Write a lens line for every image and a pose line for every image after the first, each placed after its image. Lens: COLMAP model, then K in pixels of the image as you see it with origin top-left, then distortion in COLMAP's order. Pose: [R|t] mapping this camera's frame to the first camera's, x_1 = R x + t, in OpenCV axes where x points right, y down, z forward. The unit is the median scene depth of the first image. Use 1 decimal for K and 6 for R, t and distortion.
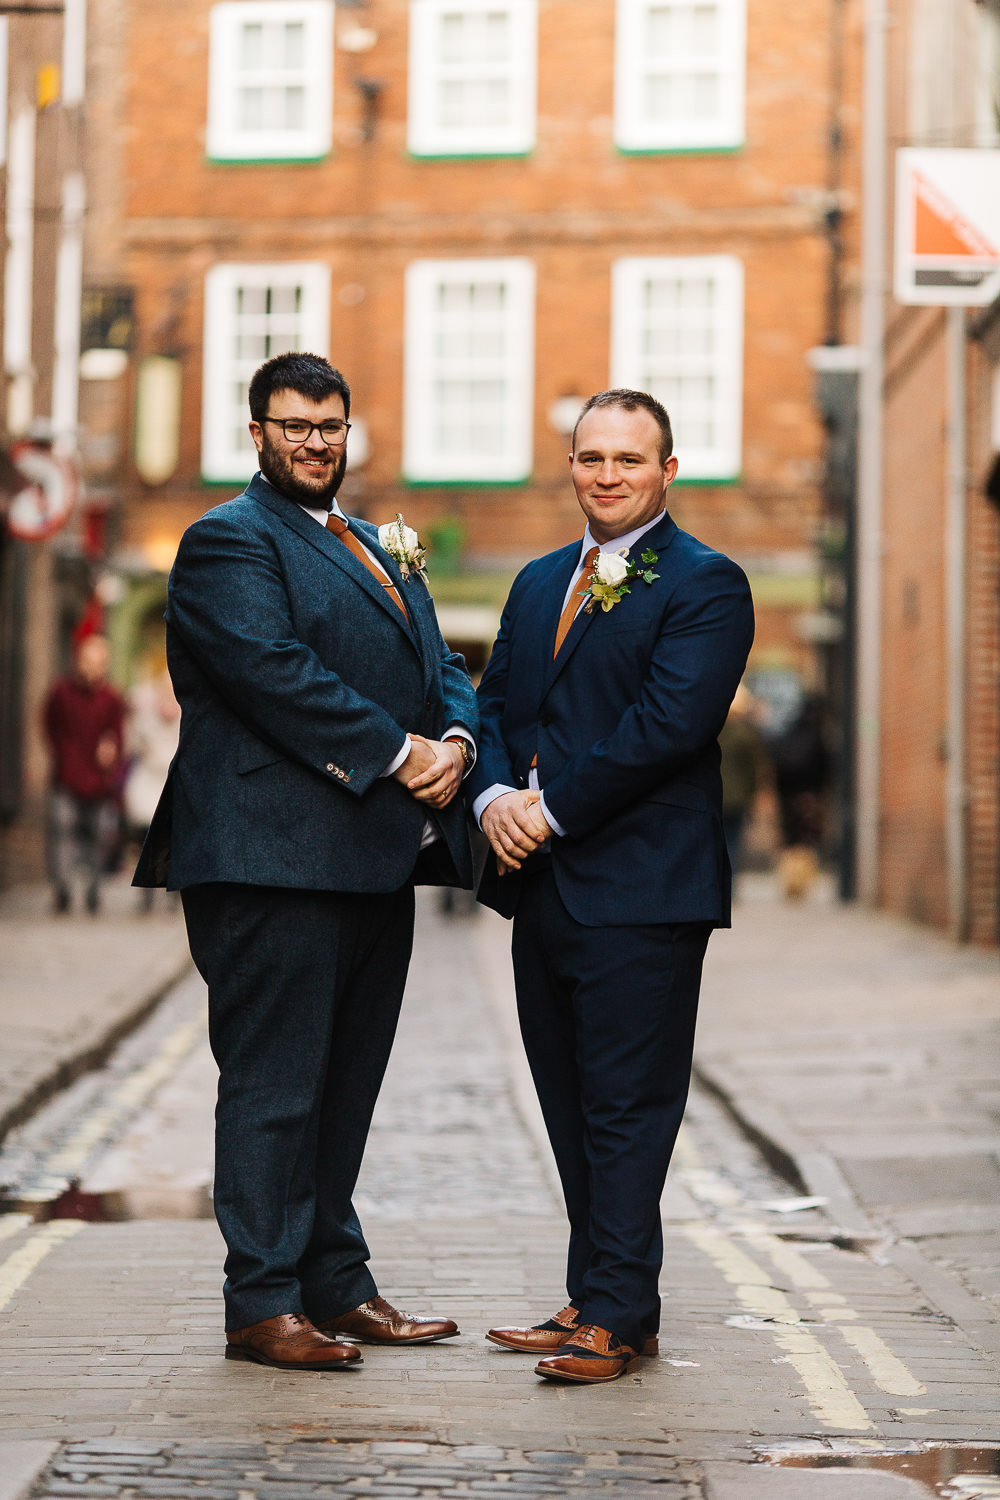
lens RADIAL K [[5798.4, 0, 500.0], [0, 5798.4, 750.0], [0, 0, 1]] dist [0.120736, 1.217228]
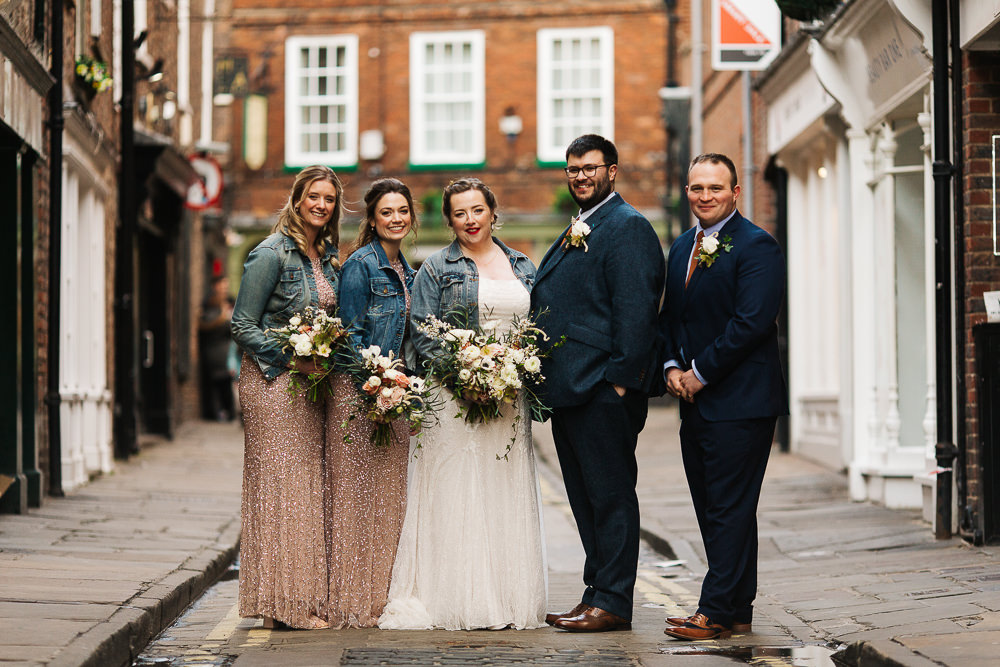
lens RADIAL K [[3882.4, 0, 500.0], [0, 3882.4, 277.5], [0, 0, 1]] dist [1.902912, 0.237187]
pose [[0.999691, -0.020886, 0.013498, -0.007650], [0.021070, 0.999685, -0.013653, 0.000082], [-0.013209, 0.013933, 0.999816, -0.110552]]
